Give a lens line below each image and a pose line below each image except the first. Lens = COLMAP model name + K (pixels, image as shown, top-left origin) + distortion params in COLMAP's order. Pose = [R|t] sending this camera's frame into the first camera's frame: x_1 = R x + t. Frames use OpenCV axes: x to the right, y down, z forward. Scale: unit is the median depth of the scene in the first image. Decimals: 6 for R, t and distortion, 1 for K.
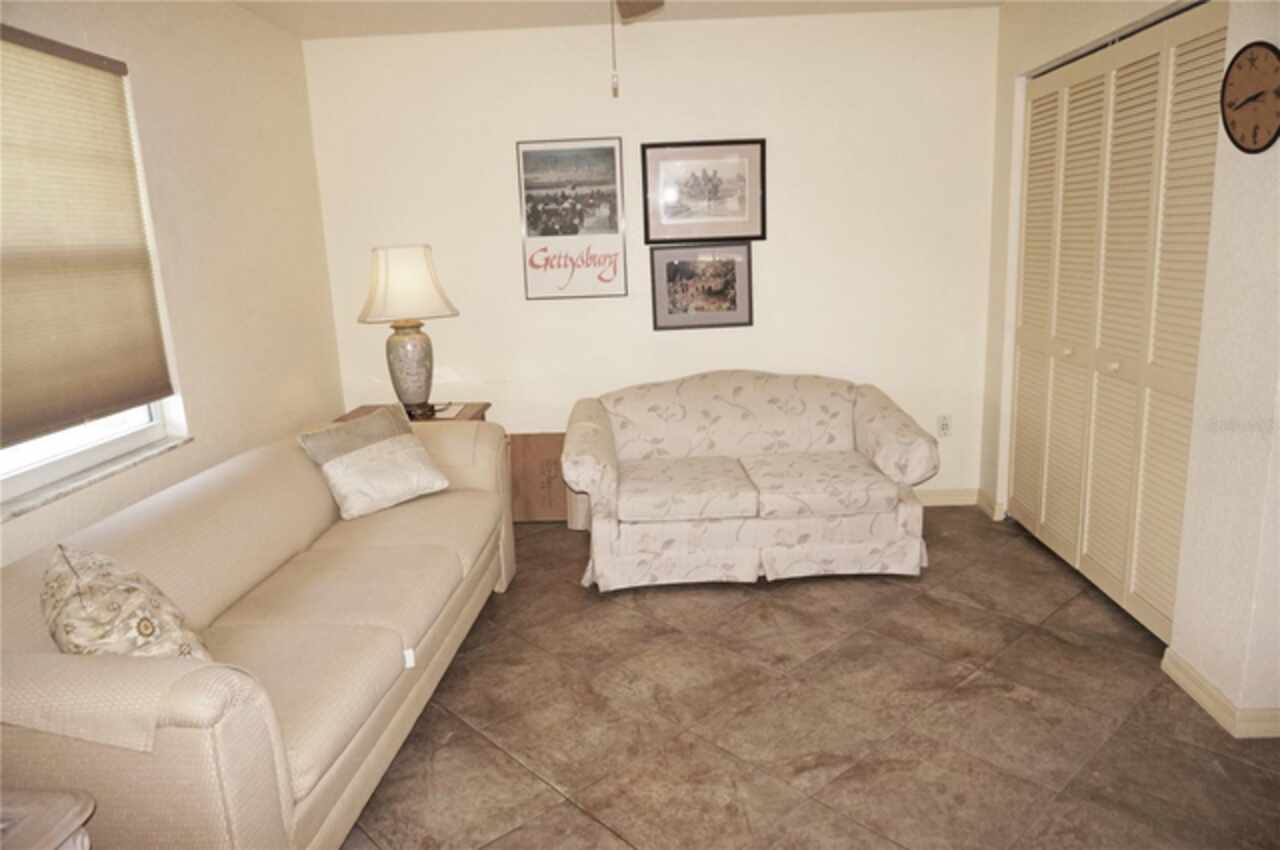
lens RADIAL K [[856.1, 0, 643.0], [0, 856.1, 425.4], [0, 0, 1]] dist [-0.046172, 0.027803]
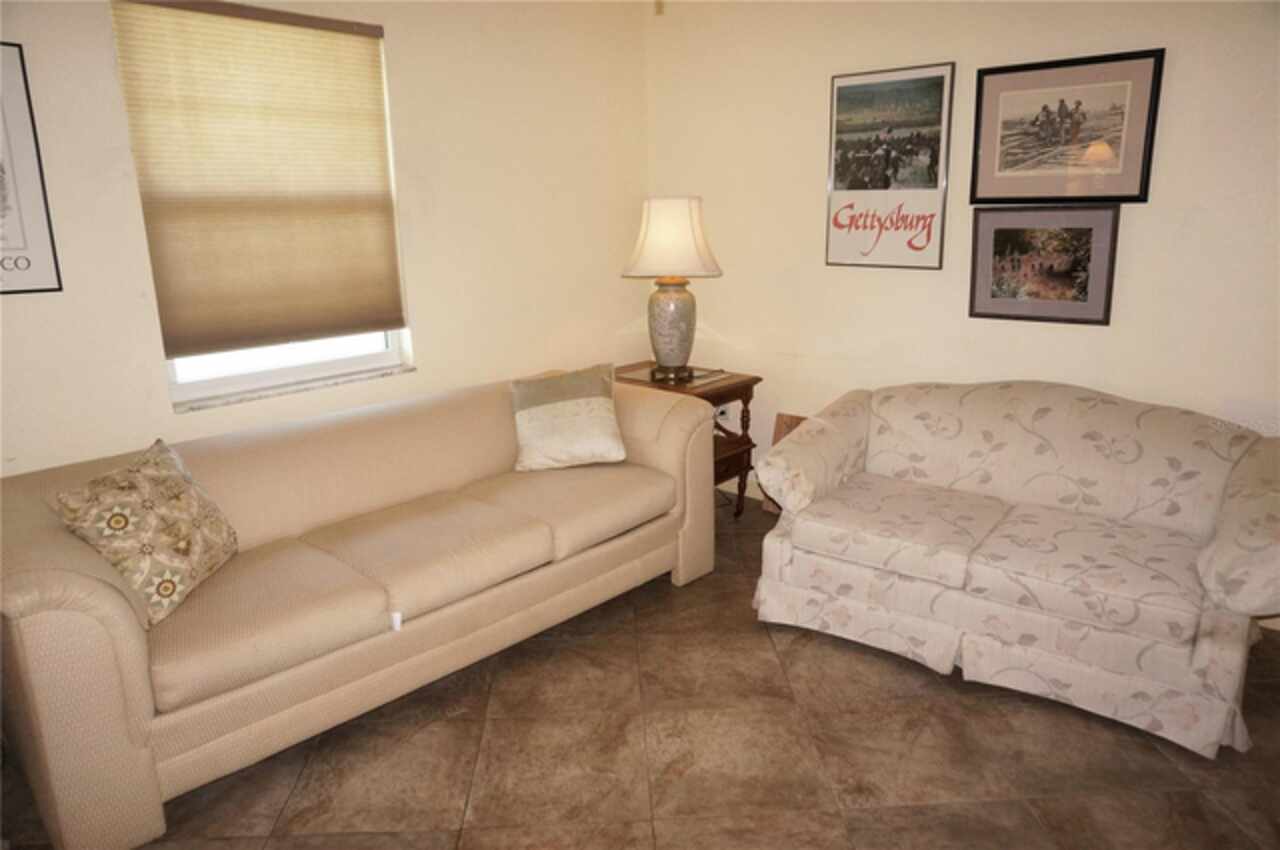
lens RADIAL K [[856.1, 0, 634.3], [0, 856.1, 426.4], [0, 0, 1]] dist [-0.046172, 0.027803]
pose [[0.767920, 0.184669, -0.613349, 0.328162], [-0.149598, 0.982765, 0.108596, -0.063457], [0.622832, 0.008363, 0.782311, 0.260905]]
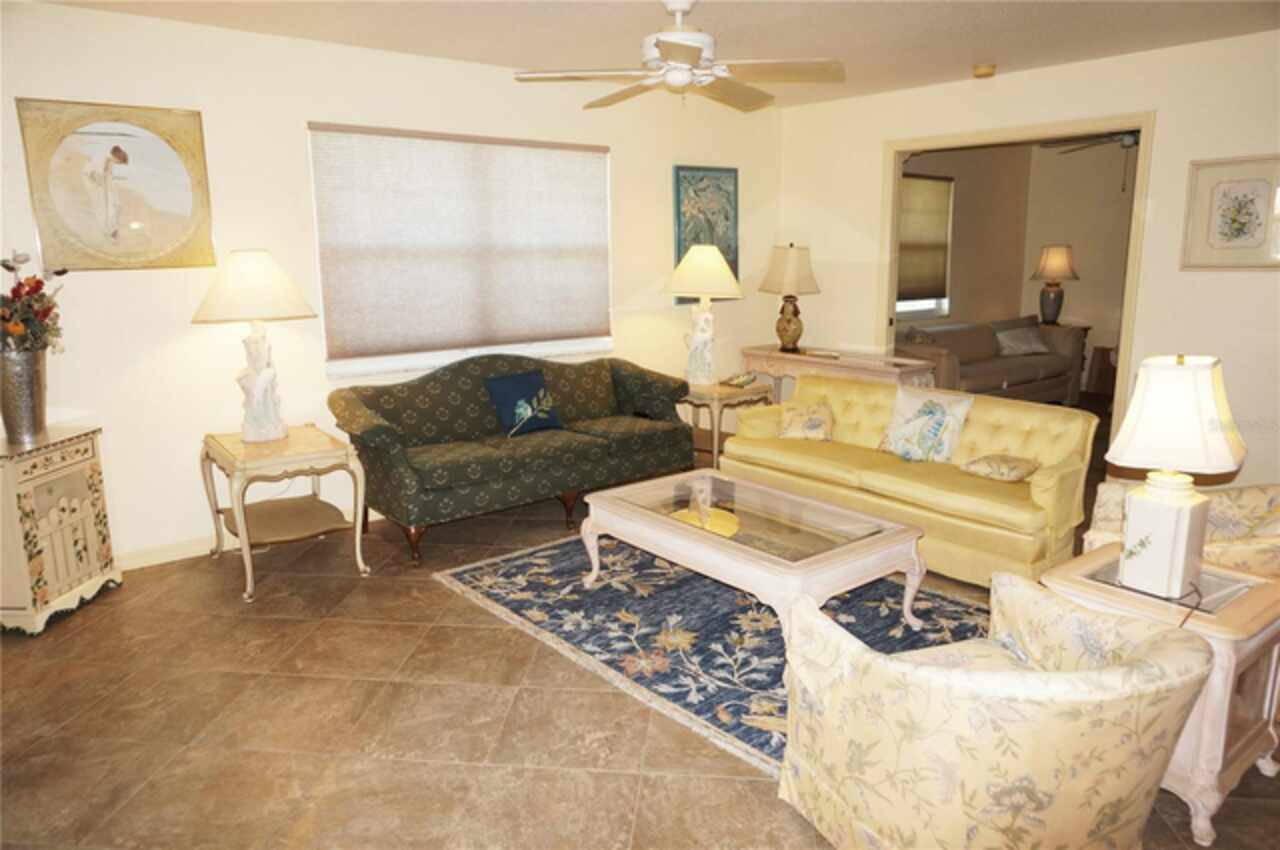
lens RADIAL K [[856.1, 0, 631.4], [0, 856.1, 423.4], [0, 0, 1]] dist [-0.046172, 0.027803]
pose [[0.661158, 0.175132, -0.729520, 0.686282], [-0.174127, 0.981641, 0.077847, 0.265207], [0.729760, 0.075560, 0.679515, -1.276862]]
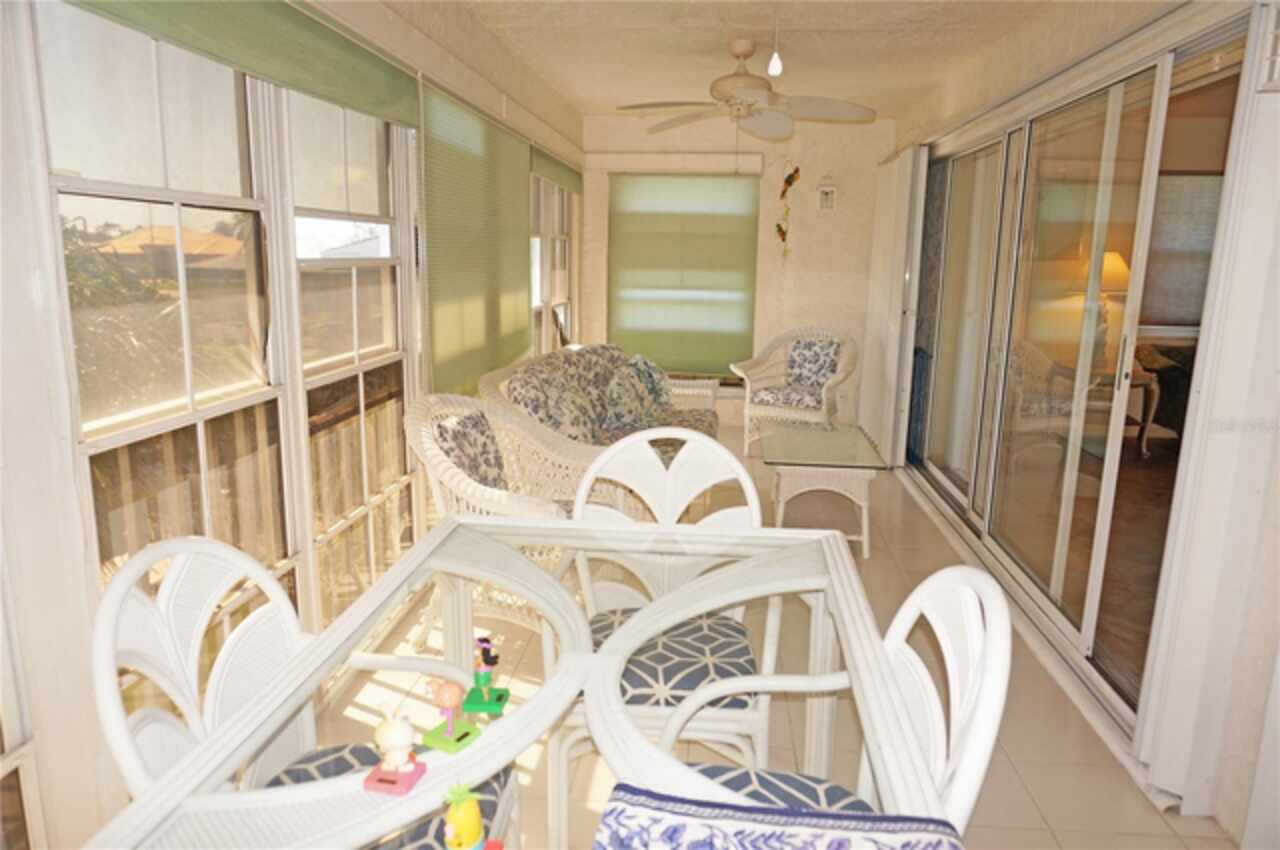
lens RADIAL K [[856.1, 0, 638.6], [0, 856.1, 423.1], [0, 0, 1]] dist [-0.046172, 0.027803]
pose [[-0.062277, 0.232045, -0.970709, 1.413832], [-0.222747, 0.944834, 0.240150, 0.350903], [0.972885, 0.231178, -0.007154, -1.776589]]
